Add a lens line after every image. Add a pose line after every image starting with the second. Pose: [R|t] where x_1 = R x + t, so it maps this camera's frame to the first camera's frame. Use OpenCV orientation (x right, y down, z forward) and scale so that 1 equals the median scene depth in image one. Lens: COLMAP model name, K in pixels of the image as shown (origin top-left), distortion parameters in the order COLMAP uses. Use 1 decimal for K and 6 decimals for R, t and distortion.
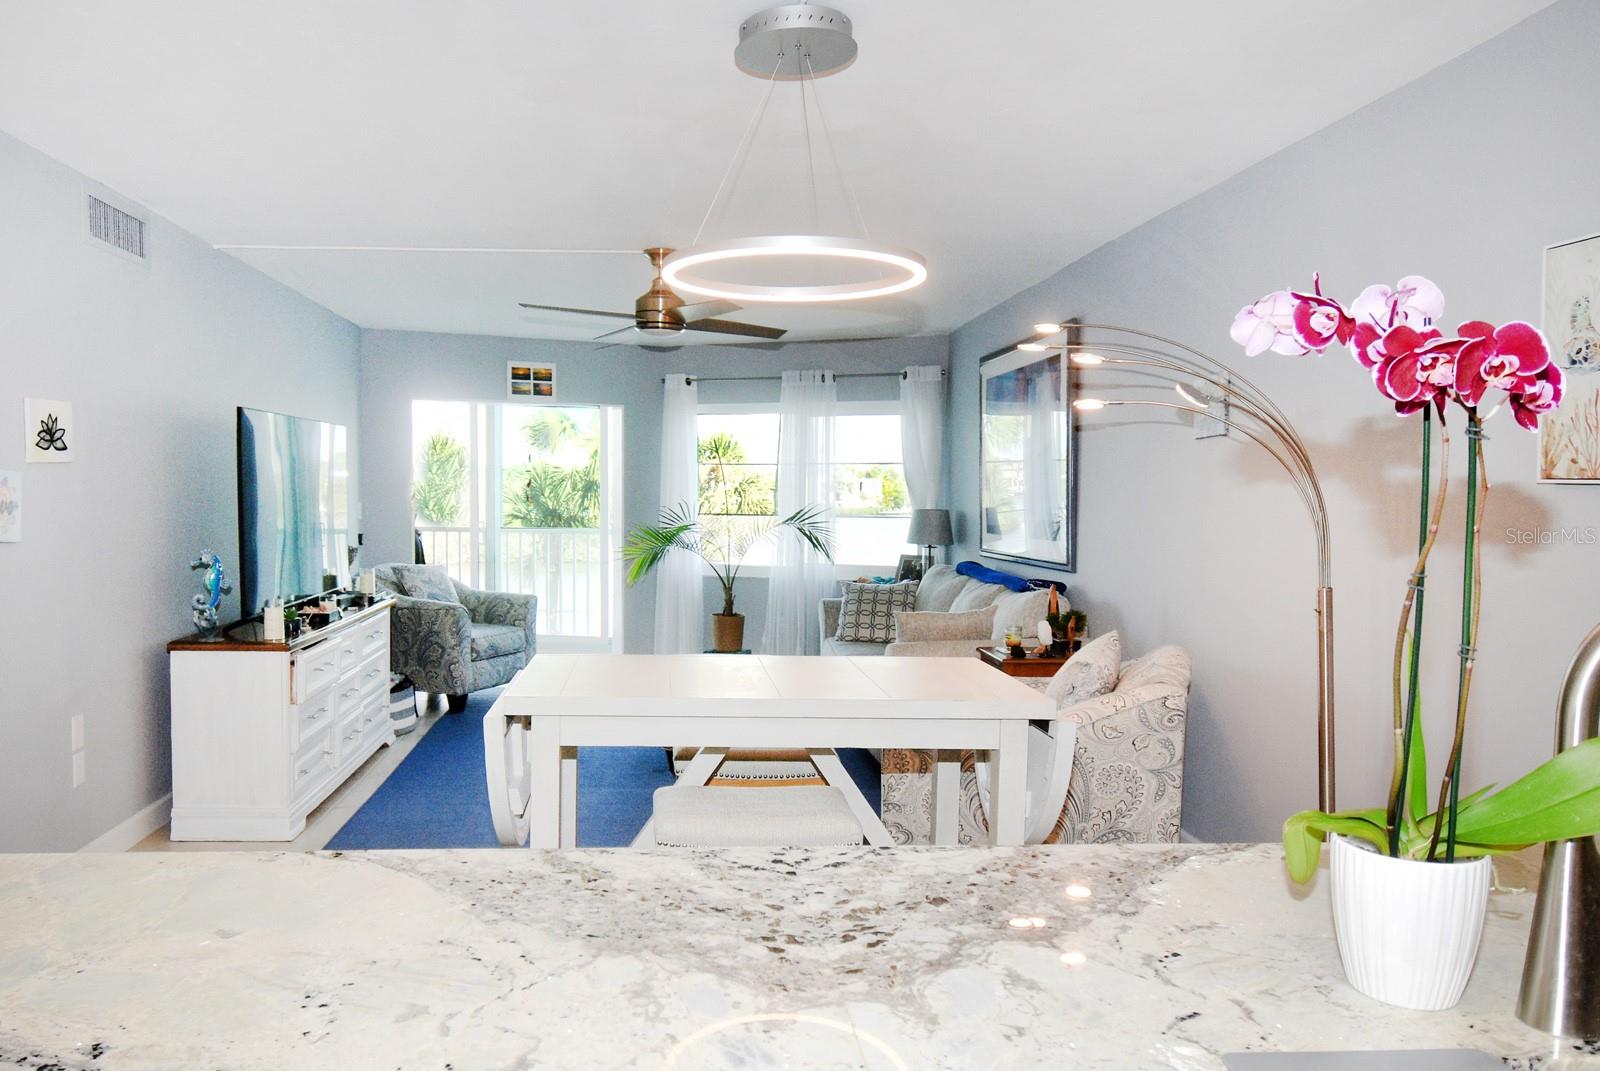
lens RADIAL K [[1123.9, 0, 692.6], [0, 1123.9, 561.1], [0, 0, 1]] dist [0.004046, -0.020601]
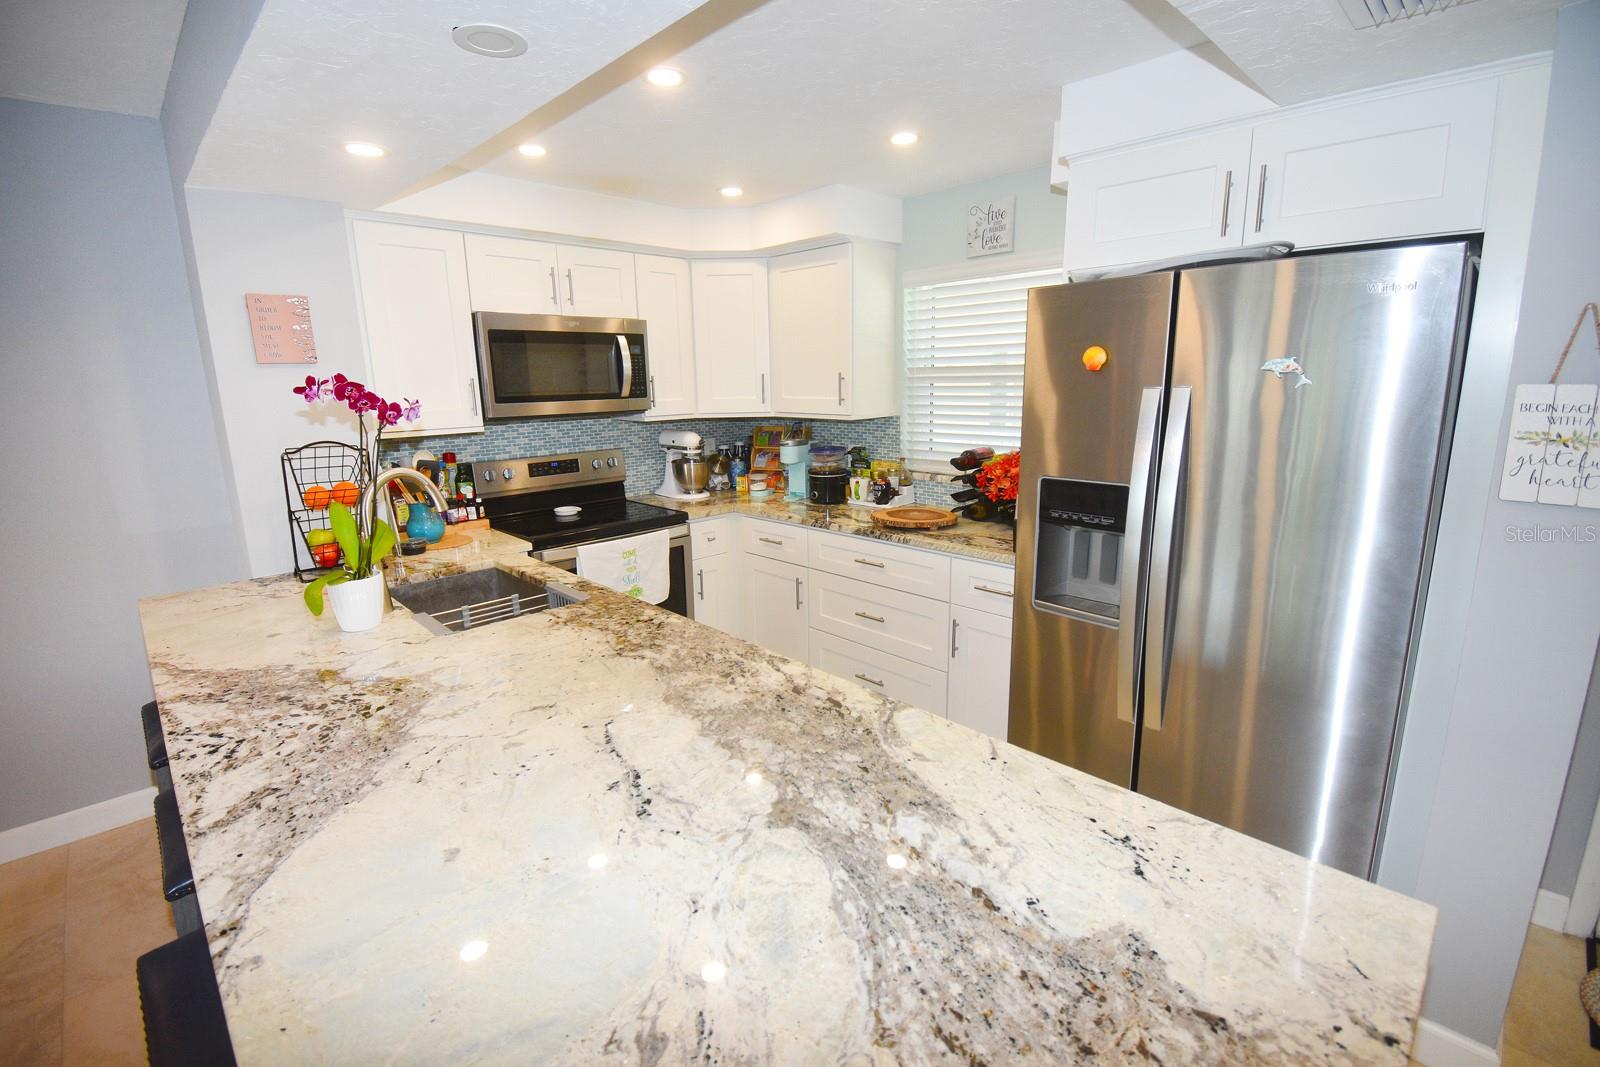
lens RADIAL K [[702.1, 0, 804.8], [0, 702.1, 523.7], [0, 0, 1]] dist [0.013101, -0.018874]
pose [[-0.681463, -0.147351, 0.716866, -0.325216], [0.065653, 0.963264, 0.260409, -0.061924], [-0.728902, 0.224523, -0.646754, 0.299835]]
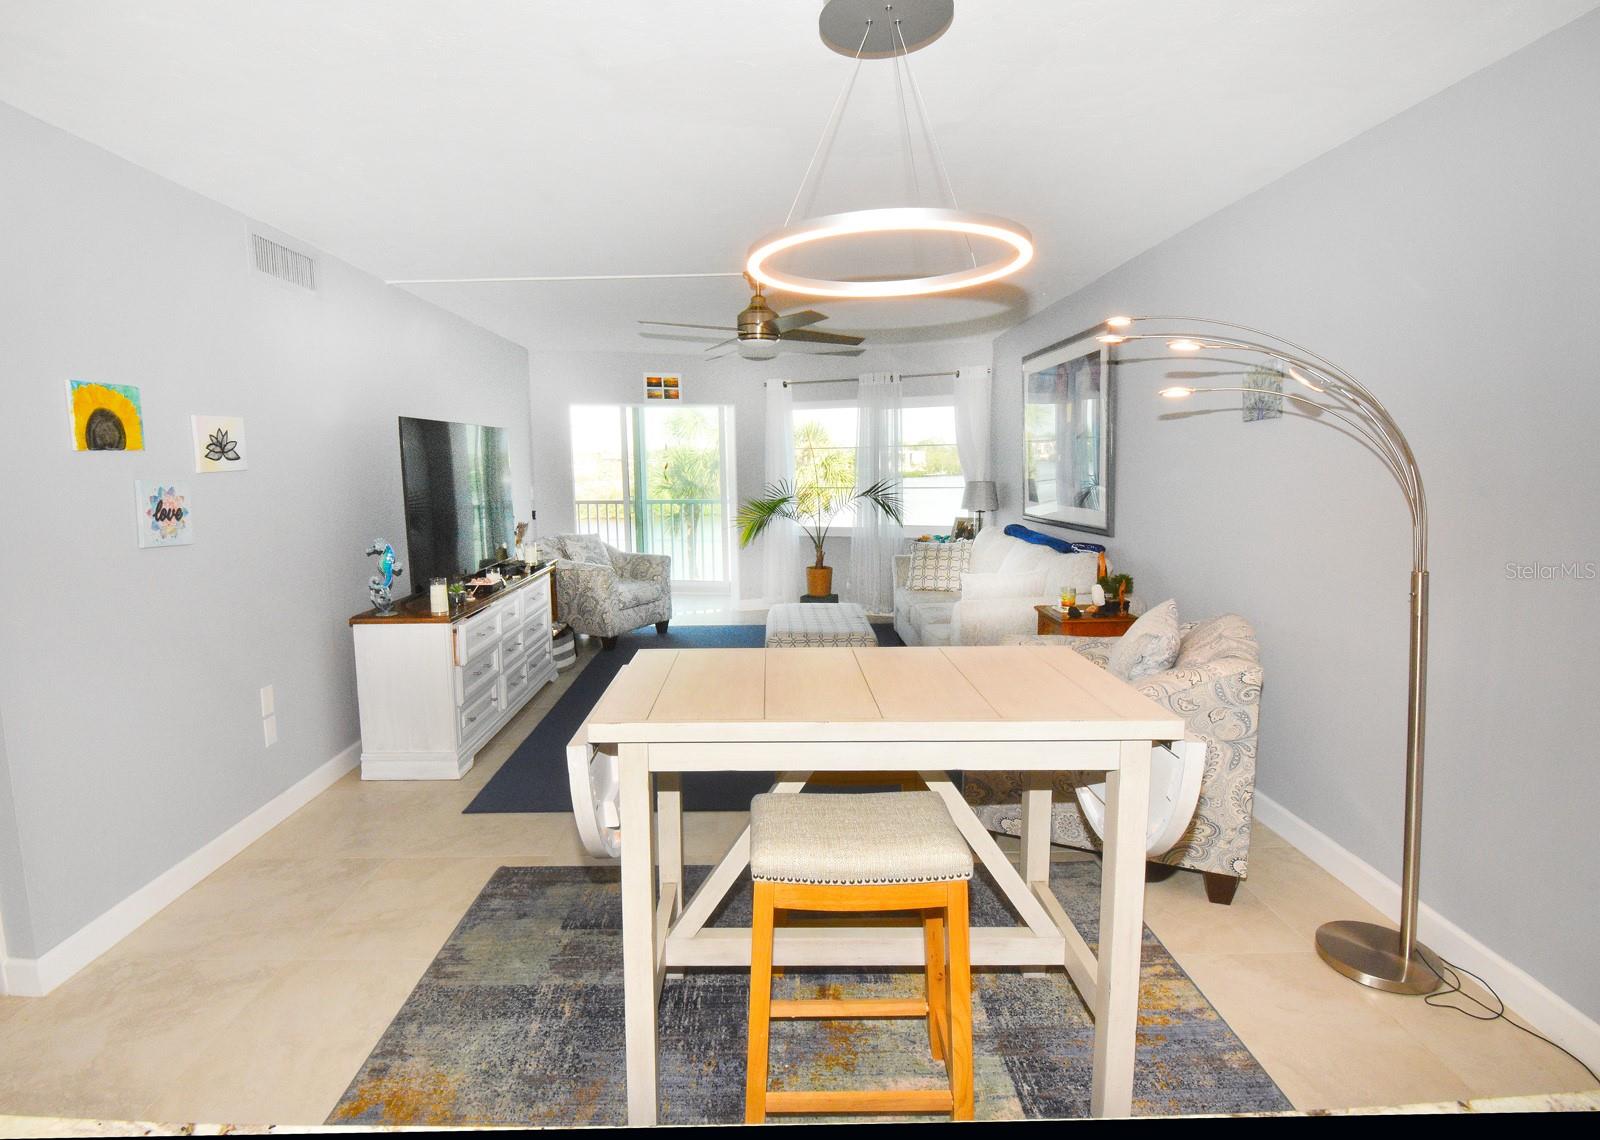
lens RADIAL K [[777.6, 0, 755.4], [0, 777.6, 554.8], [0, 0, 1]] dist [-0.002868, -0.003199]
pose [[0.998579, -0.020032, -0.049373, 0.004528], [0.022737, 0.998236, 0.054853, -0.028072], [0.048188, -0.055897, 0.997273, 0.192132]]
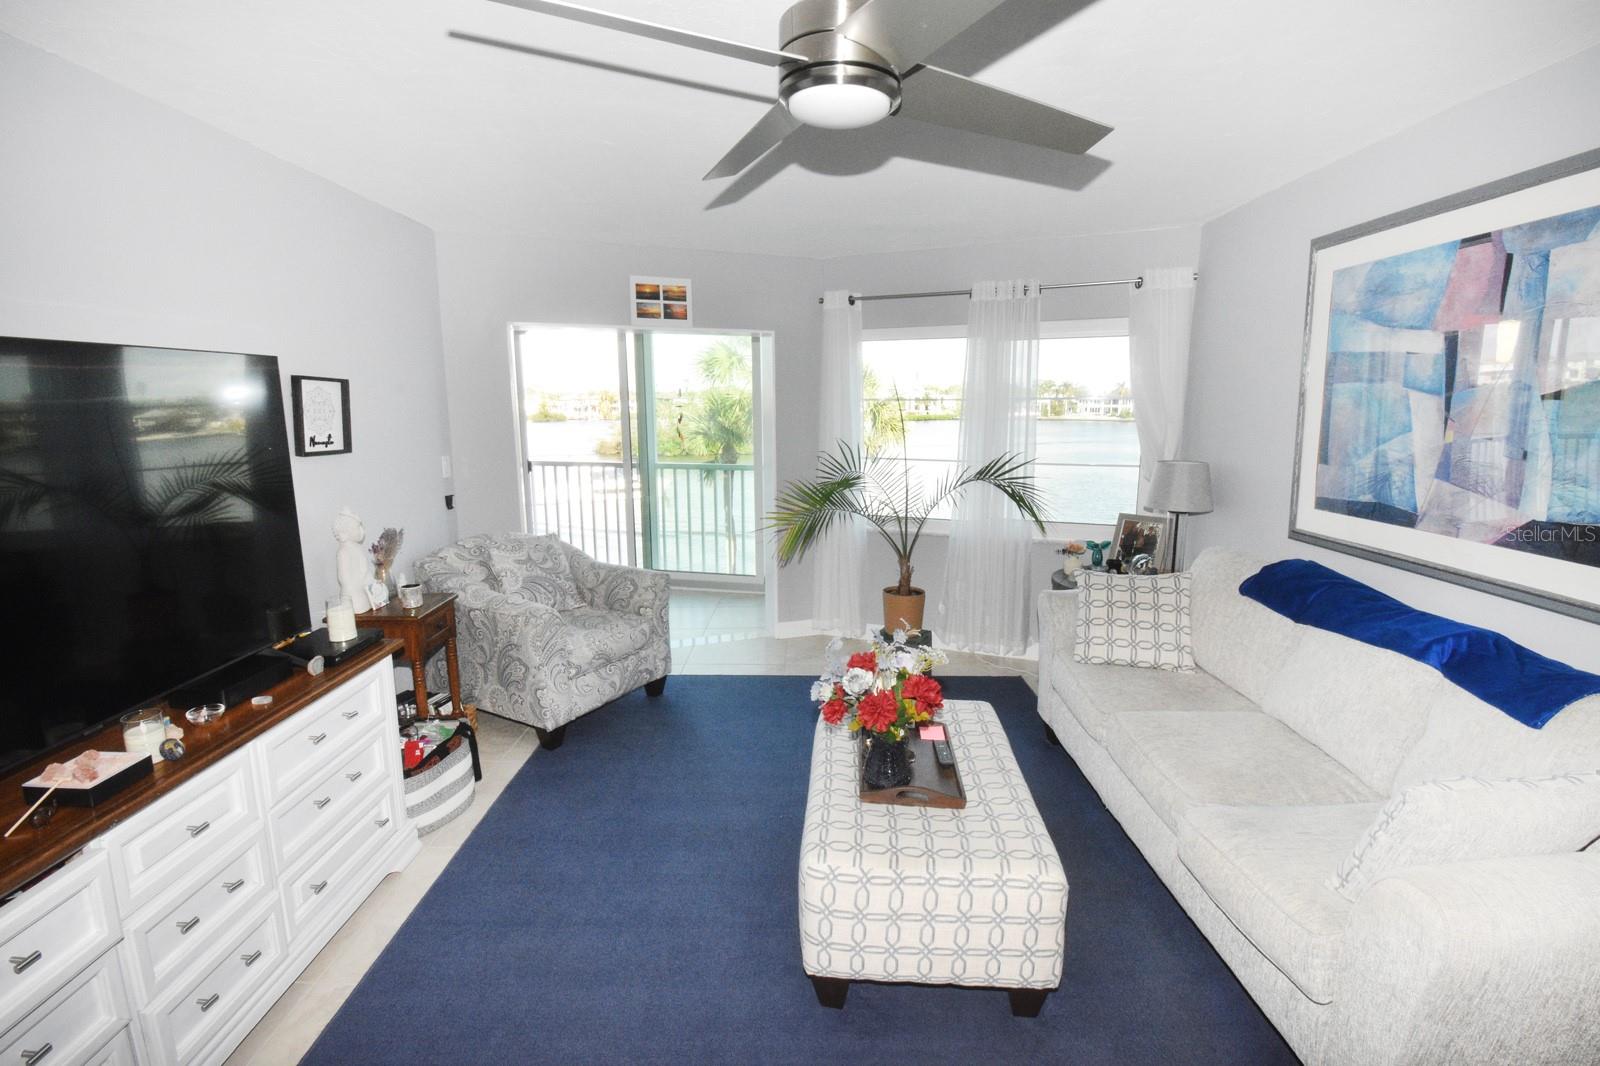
lens RADIAL K [[702.1, 0, 798.0], [0, 702.1, 522.5], [0, 0, 1]] dist [0.013101, -0.018874]
pose [[0.999042, -0.004009, -0.043576, -0.037546], [0.008538, 0.994516, 0.104235, -0.090734], [0.042919, -0.104507, 0.993598, 0.831002]]
